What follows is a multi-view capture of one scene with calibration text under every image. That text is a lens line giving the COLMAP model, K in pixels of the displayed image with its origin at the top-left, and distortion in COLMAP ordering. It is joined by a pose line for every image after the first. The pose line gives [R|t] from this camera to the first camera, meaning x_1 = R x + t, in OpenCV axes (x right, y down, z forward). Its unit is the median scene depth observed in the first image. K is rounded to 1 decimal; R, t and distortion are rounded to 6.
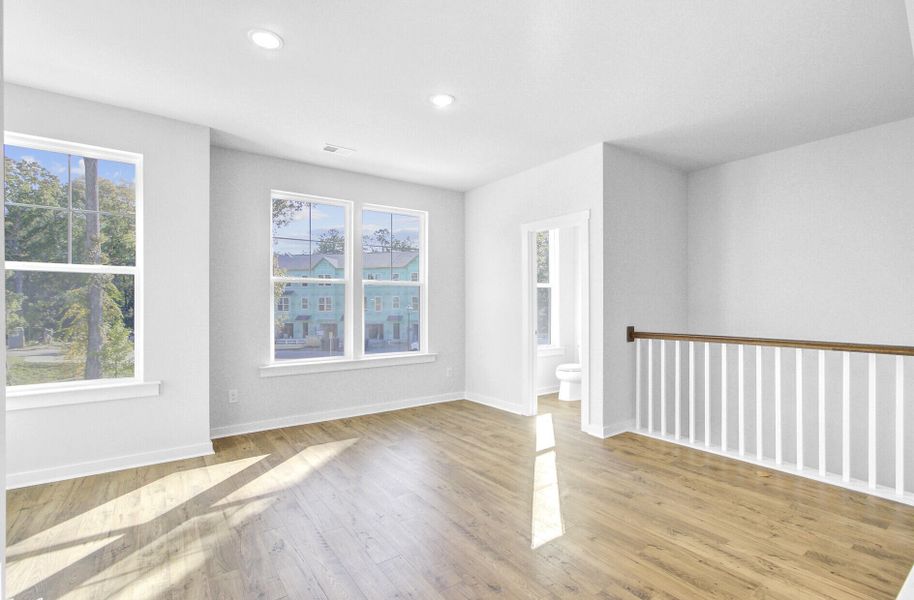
lens RADIAL K [[418.3, 0, 457.0], [0, 418.3, 300.0], [0, 0, 1]] dist [-0.001390, -0.000430]
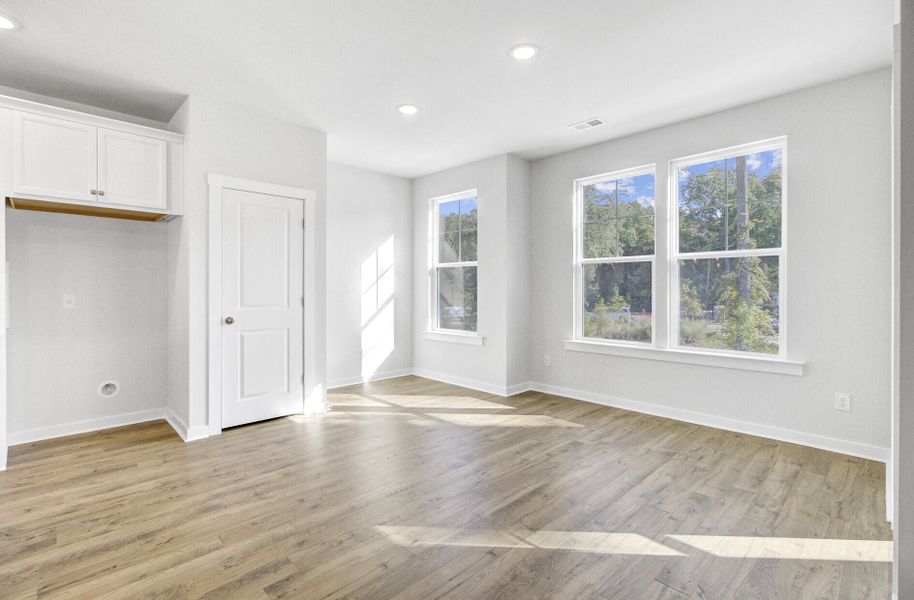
lens RADIAL K [[417.0, 0, 449.7], [0, 417.0, 288.2], [0, 0, 1]] dist [-0.000686, 0.000269]
pose [[0.152165, -0.003673, -0.988348, 0.616311], [0.018120, 0.999835, -0.000926, 0.015594], [0.988189, -0.017768, 0.152207, 0.539307]]
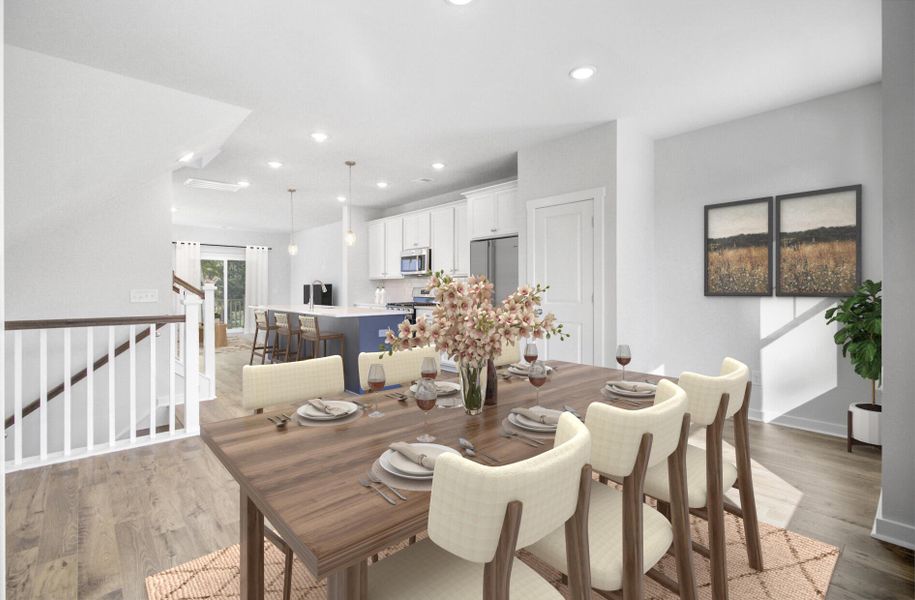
lens RADIAL K [[417.4, 0, 450.2], [0, 417.4, 288.2], [0, 0, 1]] dist [-0.000686, 0.000269]
pose [[-0.993531, 0.007078, -0.113343, 0.044926], [0.009656, 0.999707, -0.022212, 0.034270], [0.113153, -0.023163, -0.993308, 1.312680]]
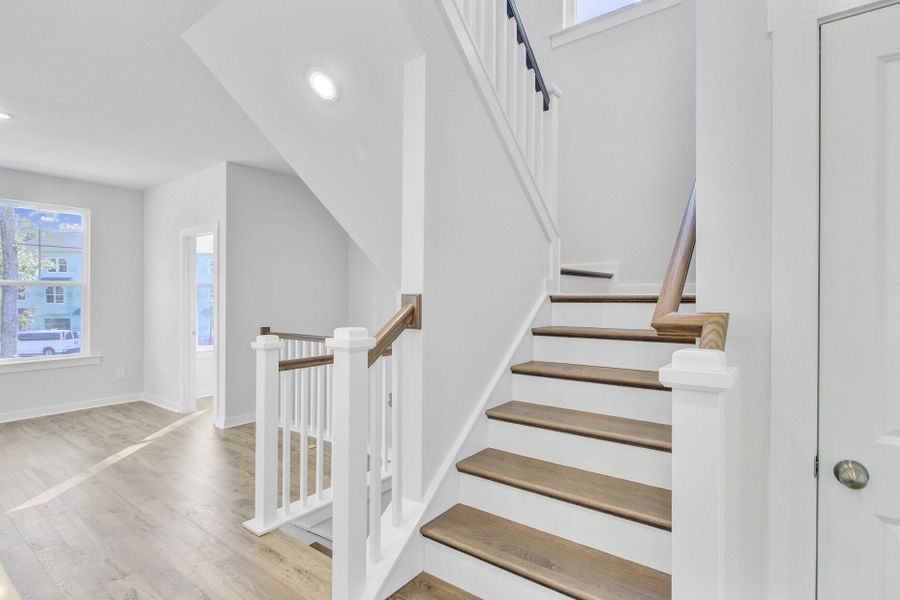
lens RADIAL K [[446.5, 0, 450.0], [0, 446.5, 300.0], [0, 0, 1]] dist [0.001583, 0.000390]
pose [[0.949555, 0.005258, 0.313556, 0.521169], [-0.014211, 0.999554, 0.026274, -0.050117], [-0.313278, -0.029405, 0.949206, -0.298501]]
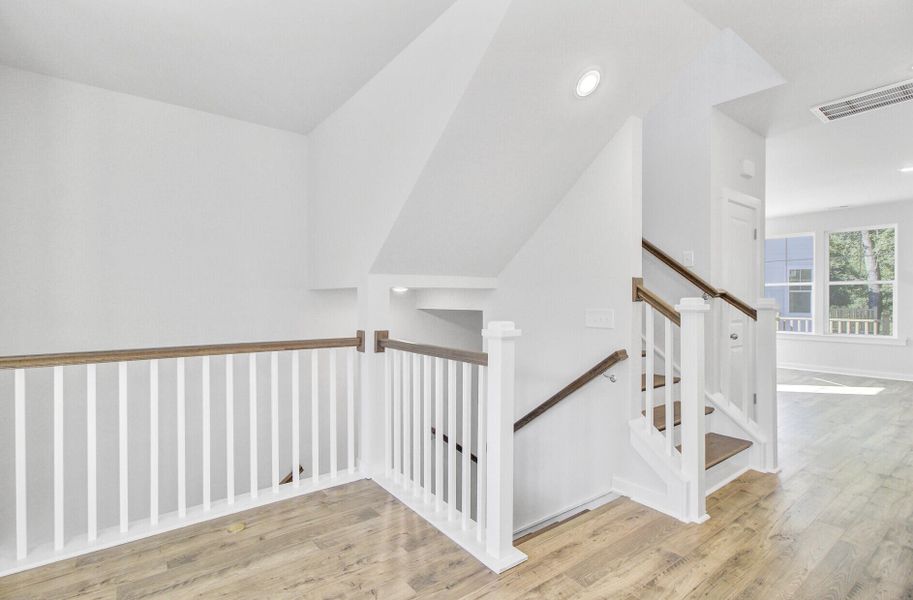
lens RADIAL K [[426.2, 0, 456.5], [0, 426.2, 300.0], [0, 0, 1]] dist [0.002602, 0.000612]
pose [[-0.033499, -0.000763, 0.999438, -0.032486], [-0.029361, 0.999569, -0.000221, -0.000350], [-0.999007, -0.029351, -0.033506, 0.481679]]
